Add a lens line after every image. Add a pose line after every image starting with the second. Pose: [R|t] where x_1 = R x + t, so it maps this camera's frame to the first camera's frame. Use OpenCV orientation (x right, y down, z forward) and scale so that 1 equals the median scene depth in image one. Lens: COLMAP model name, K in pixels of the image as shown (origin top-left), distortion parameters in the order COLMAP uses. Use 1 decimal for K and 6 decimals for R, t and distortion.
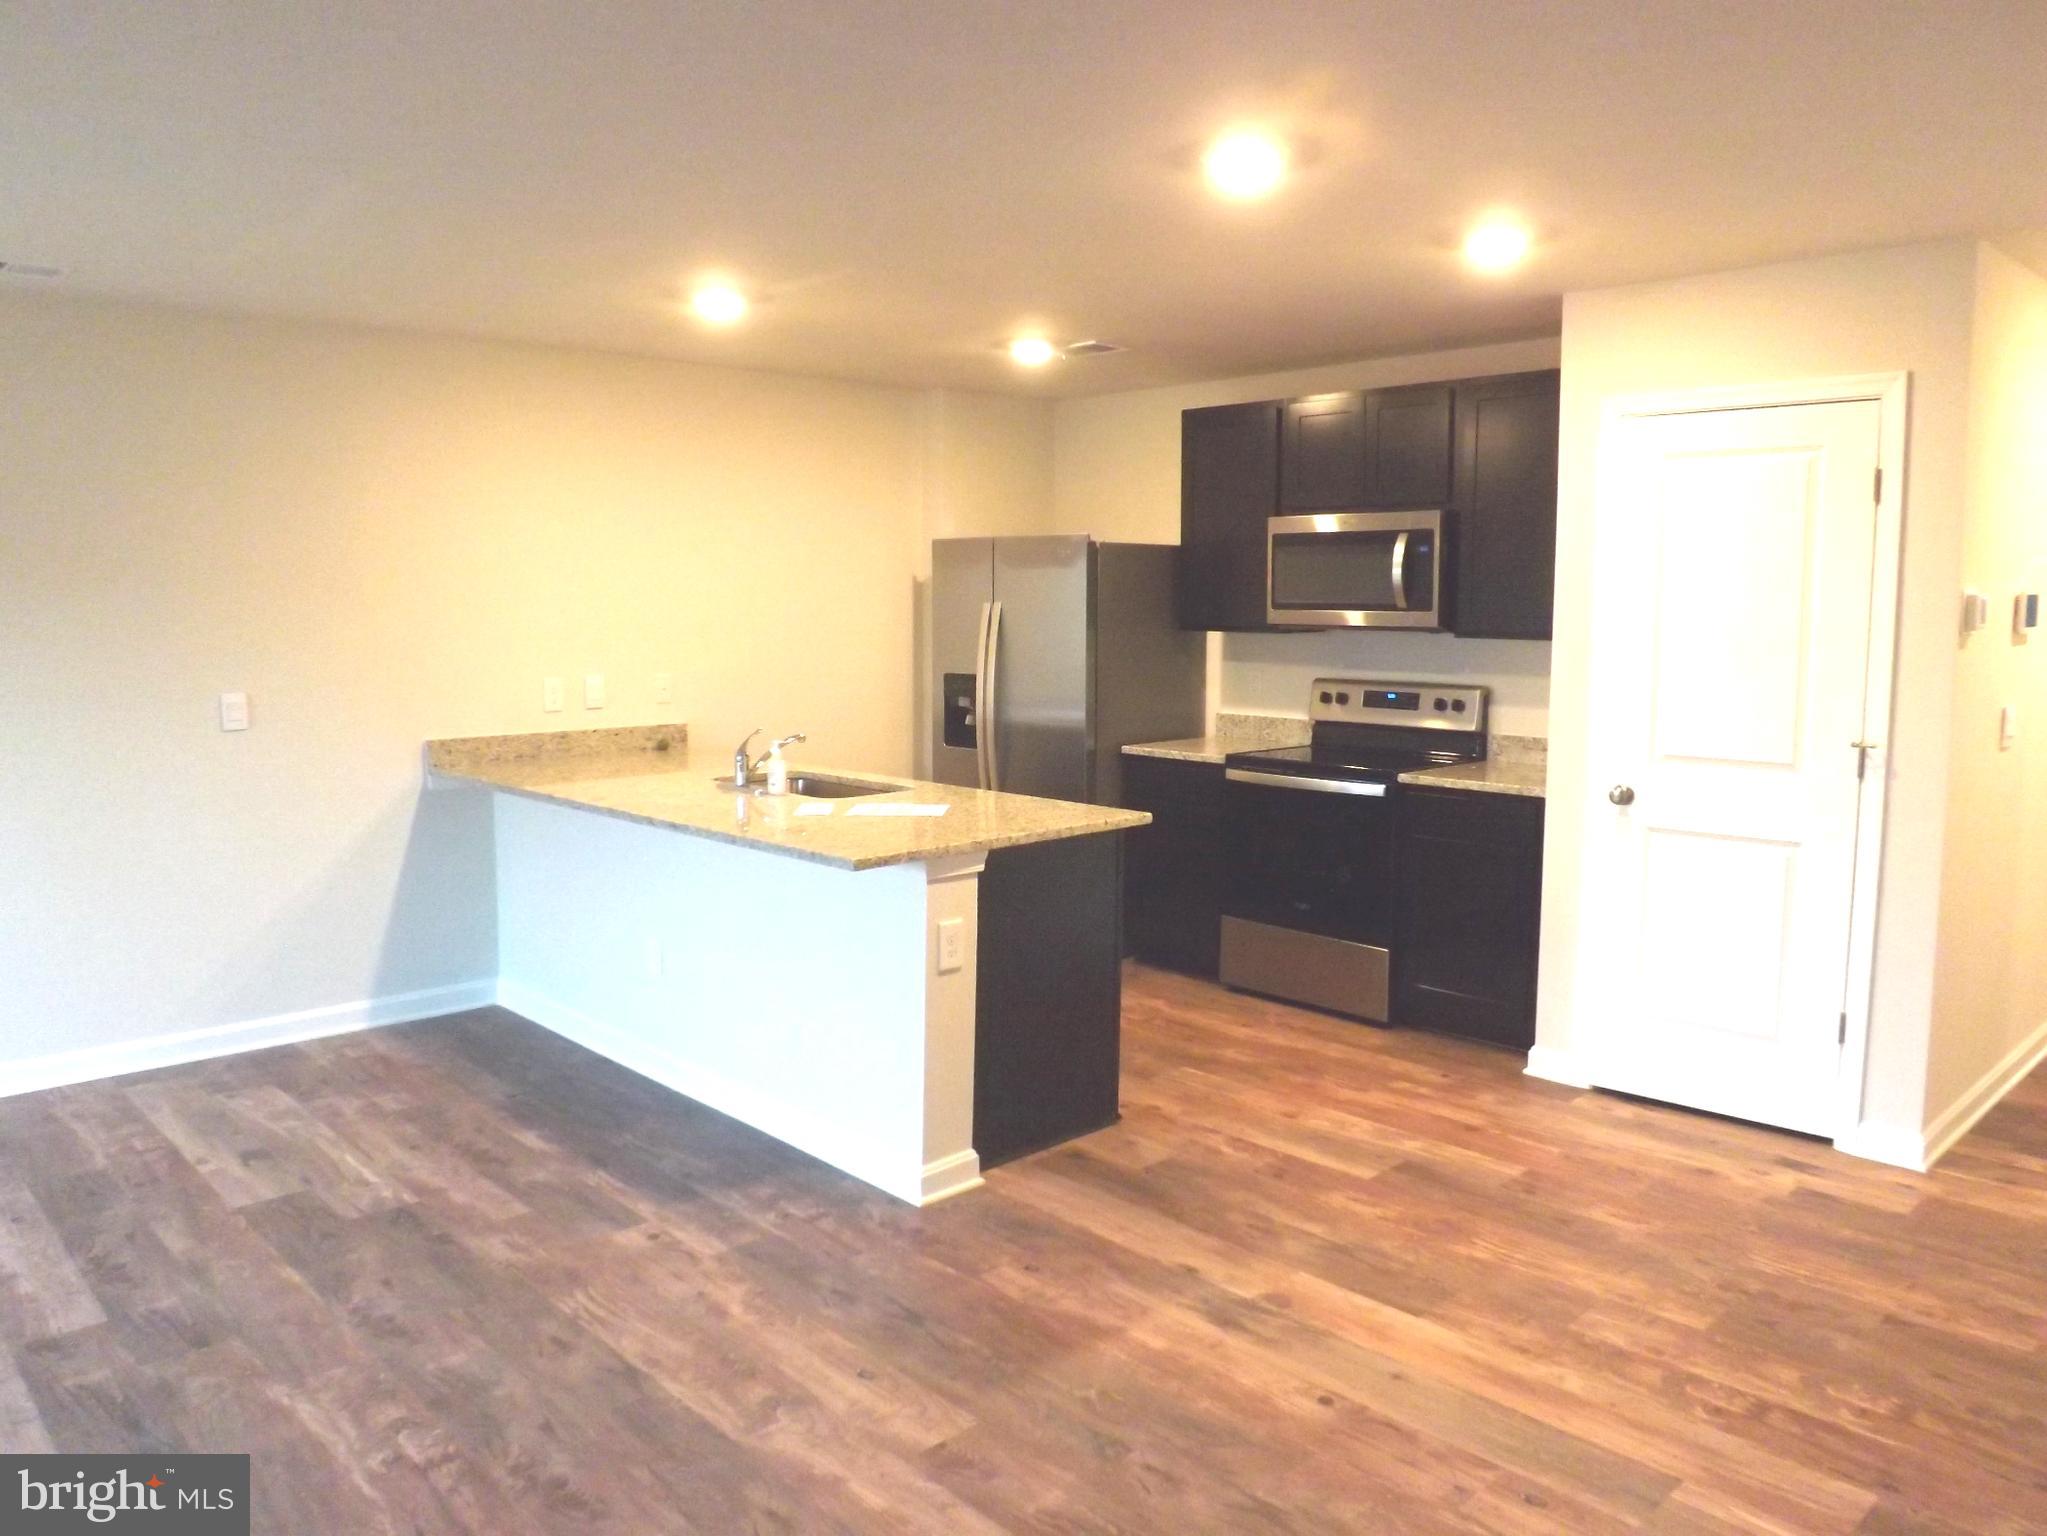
lens RADIAL K [[1476.1, 0, 1009.4], [0, 1476.1, 766.7], [0, 0, 1]] dist [-0.061353, 0.017069]
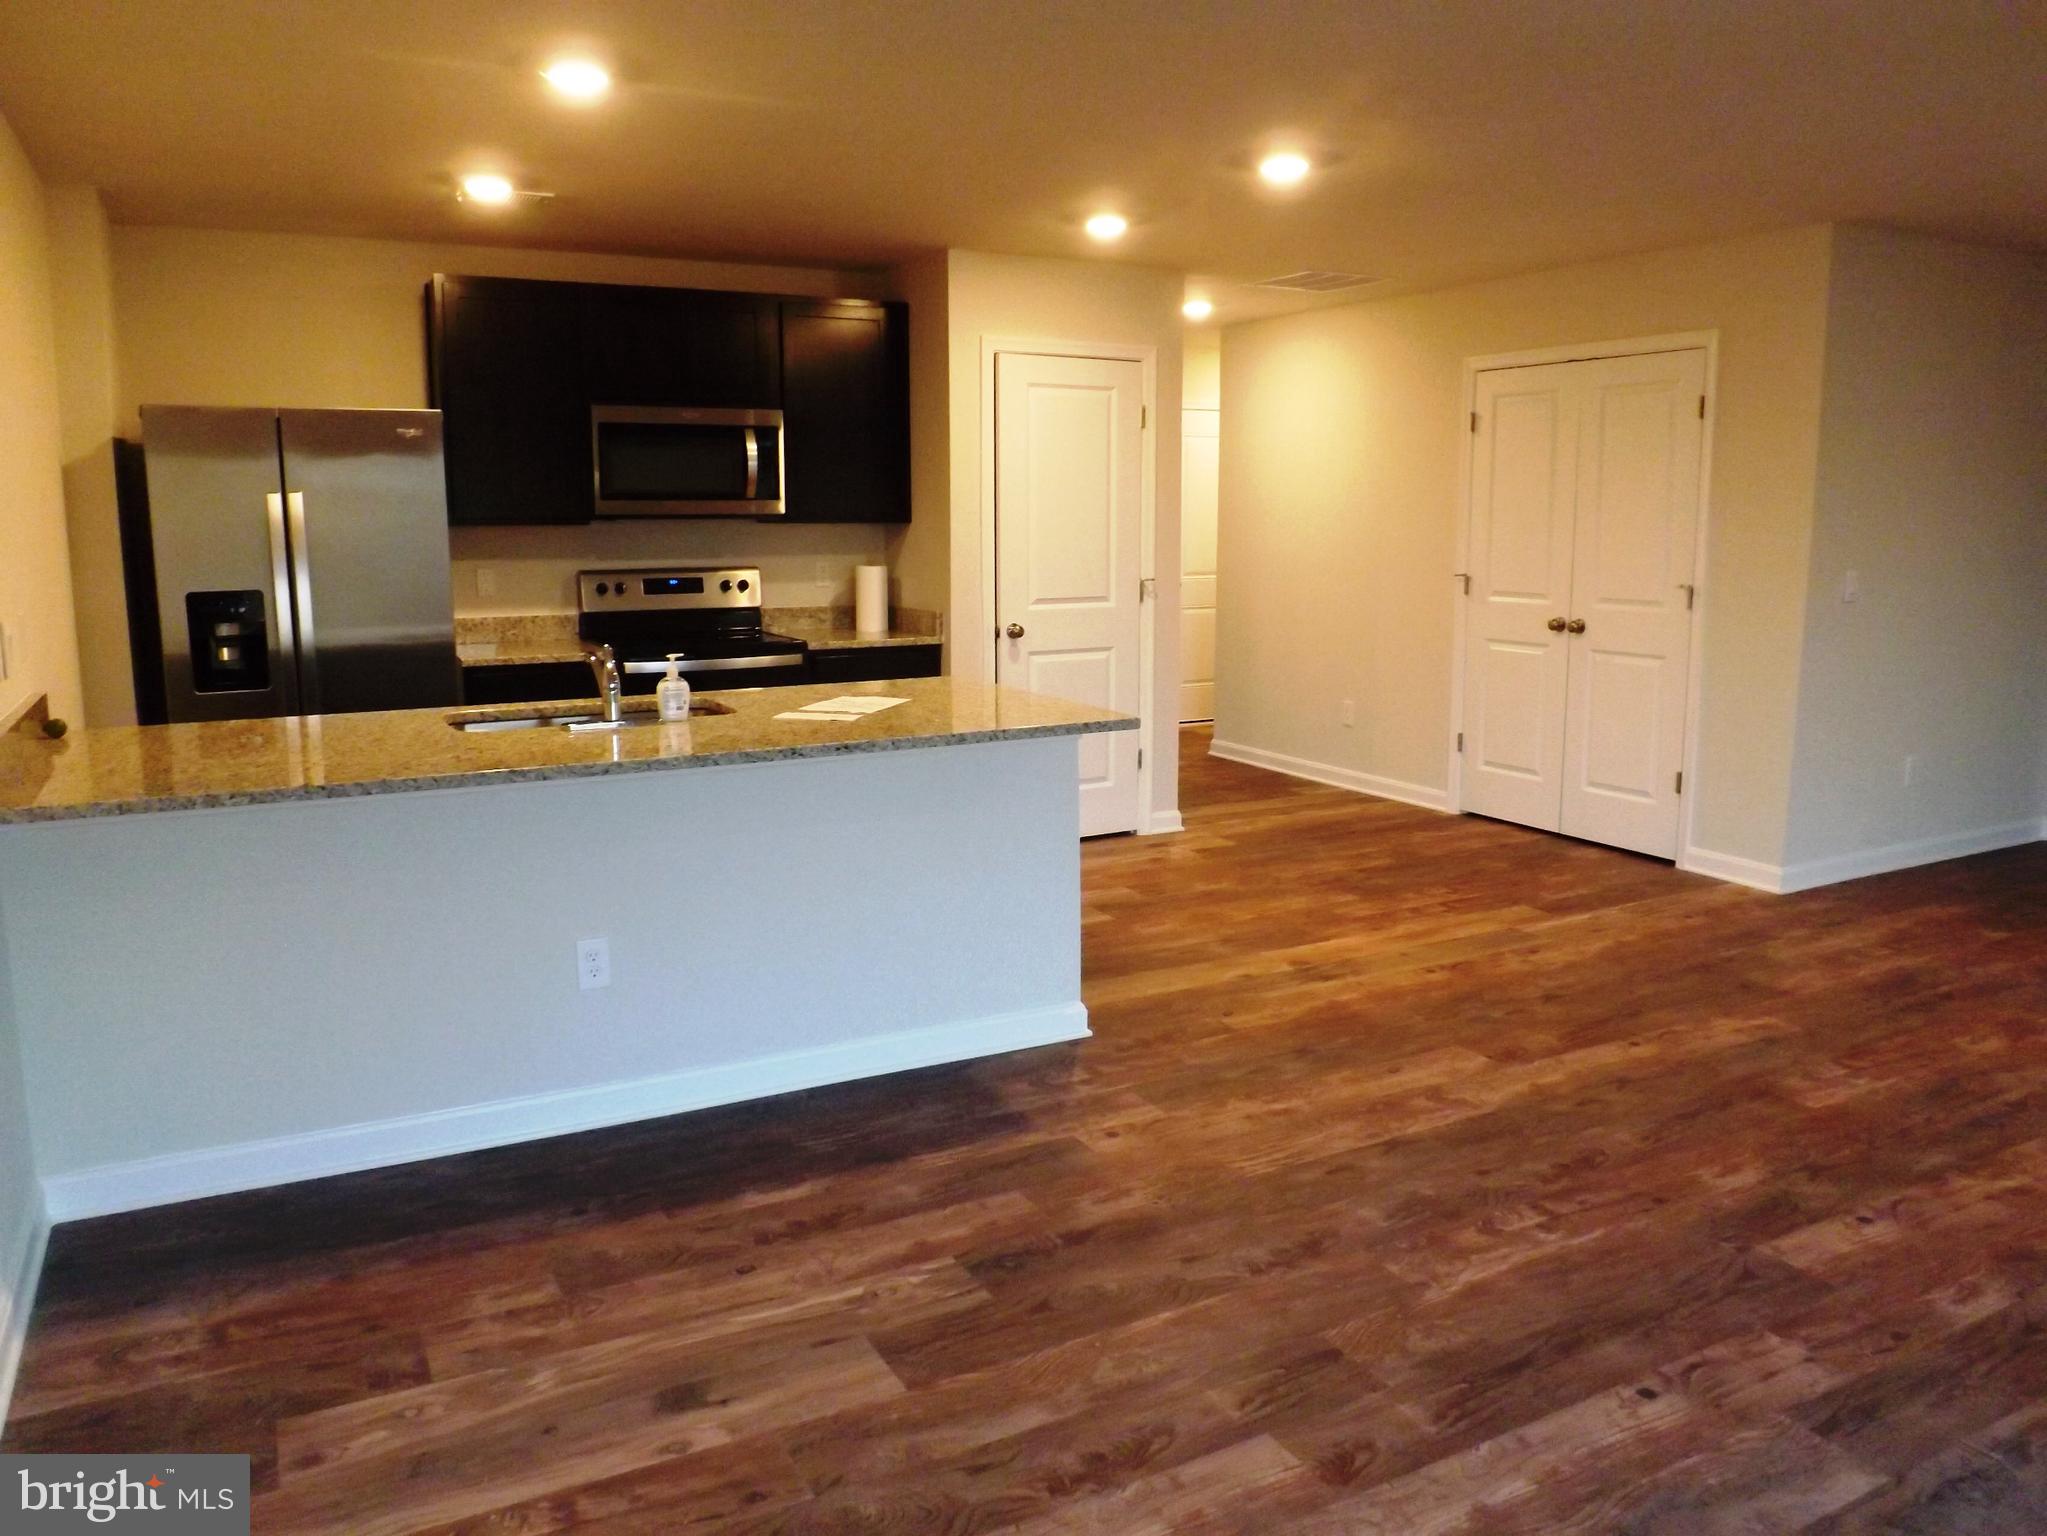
lens RADIAL K [[1476.1, 0, 1024.6], [0, 1476.1, 756.5], [0, 0, 1]] dist [-0.061353, 0.017069]
pose [[0.258825, -0.161455, 0.952335, -1.008740], [0.114663, 0.984096, 0.135677, -0.056033], [-0.959095, 0.074081, 0.273221, 0.679630]]
